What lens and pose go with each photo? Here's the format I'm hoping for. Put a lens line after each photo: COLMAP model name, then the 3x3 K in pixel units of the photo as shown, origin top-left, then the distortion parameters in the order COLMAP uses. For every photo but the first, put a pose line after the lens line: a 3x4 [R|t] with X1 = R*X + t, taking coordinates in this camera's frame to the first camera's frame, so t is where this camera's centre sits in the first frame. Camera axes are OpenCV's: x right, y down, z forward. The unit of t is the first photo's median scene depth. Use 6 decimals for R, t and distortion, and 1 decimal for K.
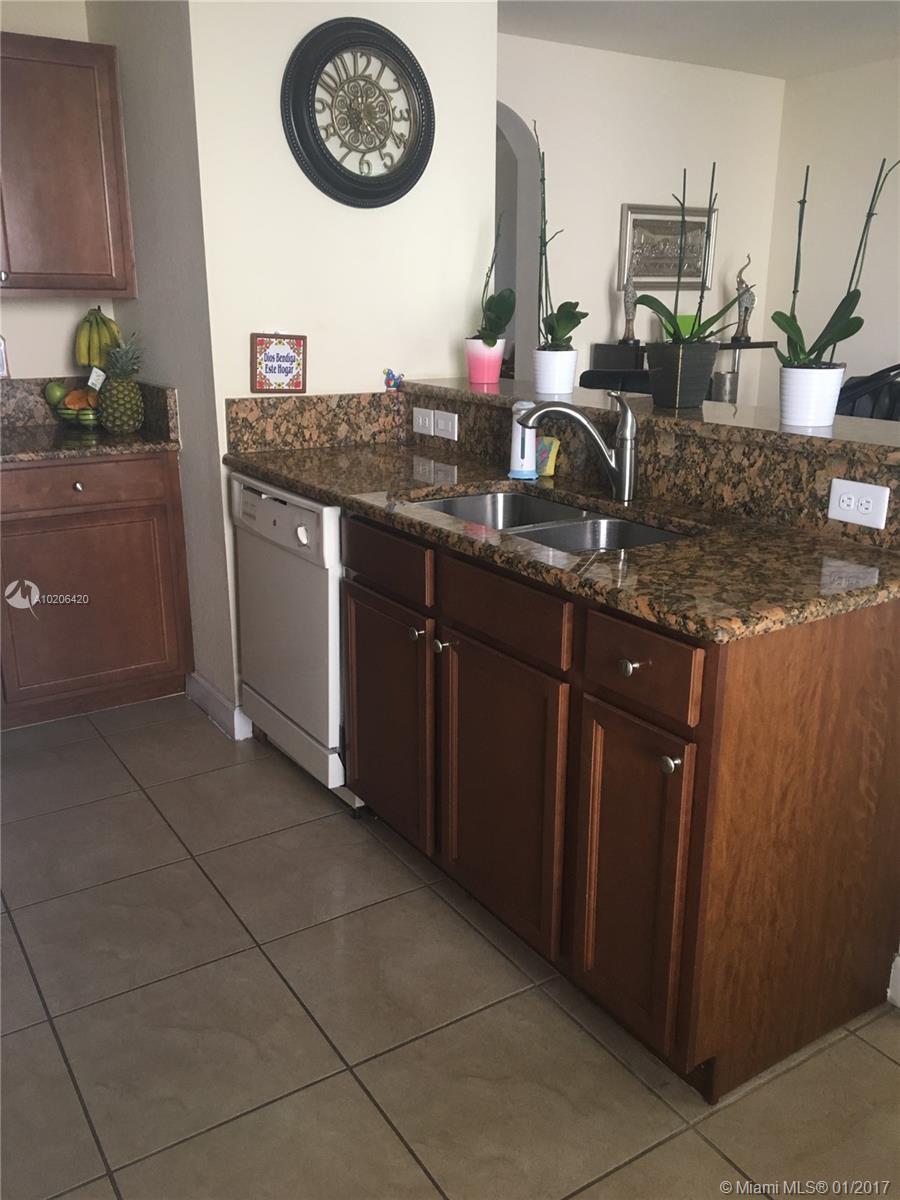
lens RADIAL K [[1010.8, 0, 442.4], [0, 1010.8, 599.8], [0, 0, 1]] dist [0.004262, -0.002230]
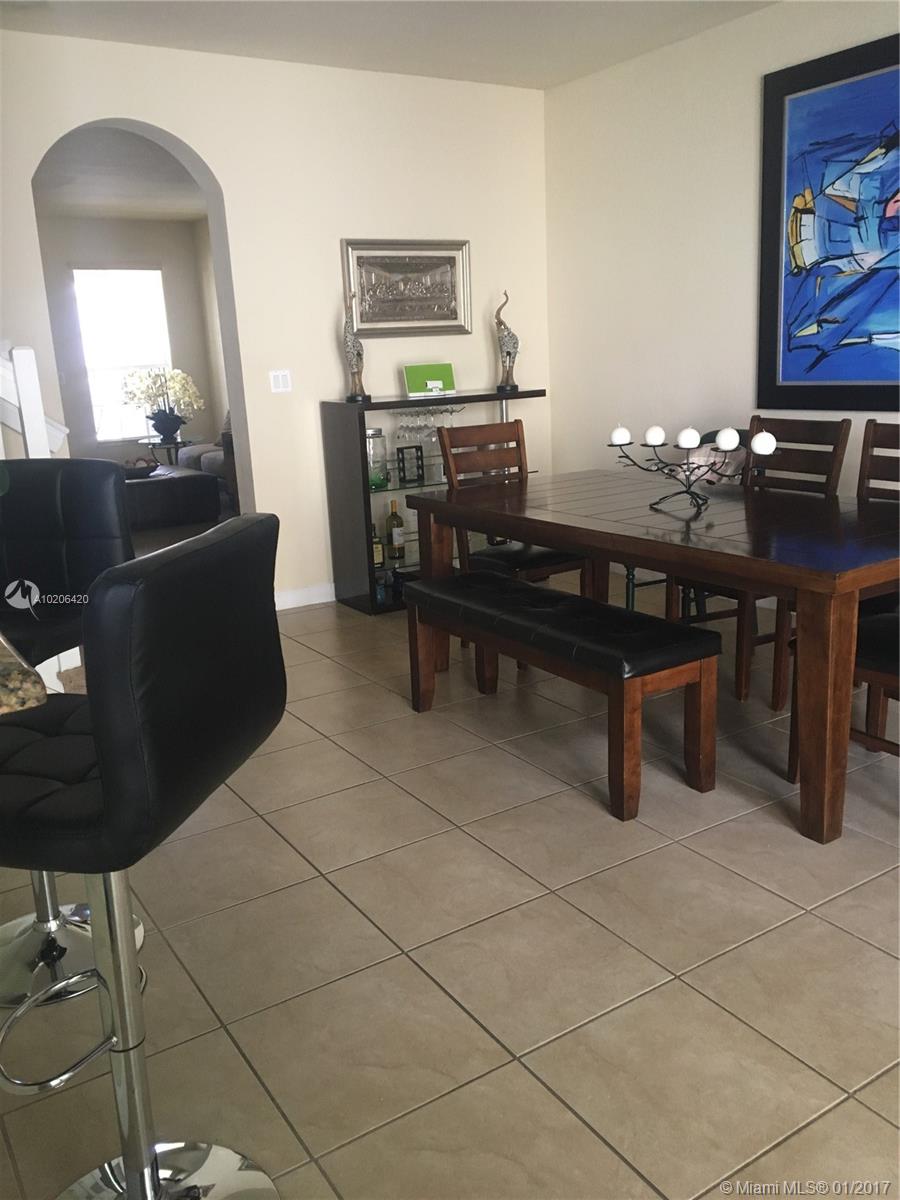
lens RADIAL K [[1010.8, 0, 457.4], [0, 1010.8, 598.5], [0, 0, 1]] dist [0.004262, -0.002230]
pose [[0.999062, -0.043293, 0.000781, 0.253408], [0.043286, 0.998091, -0.044047, -0.044953], [0.001127, 0.044039, 0.999029, 0.153550]]
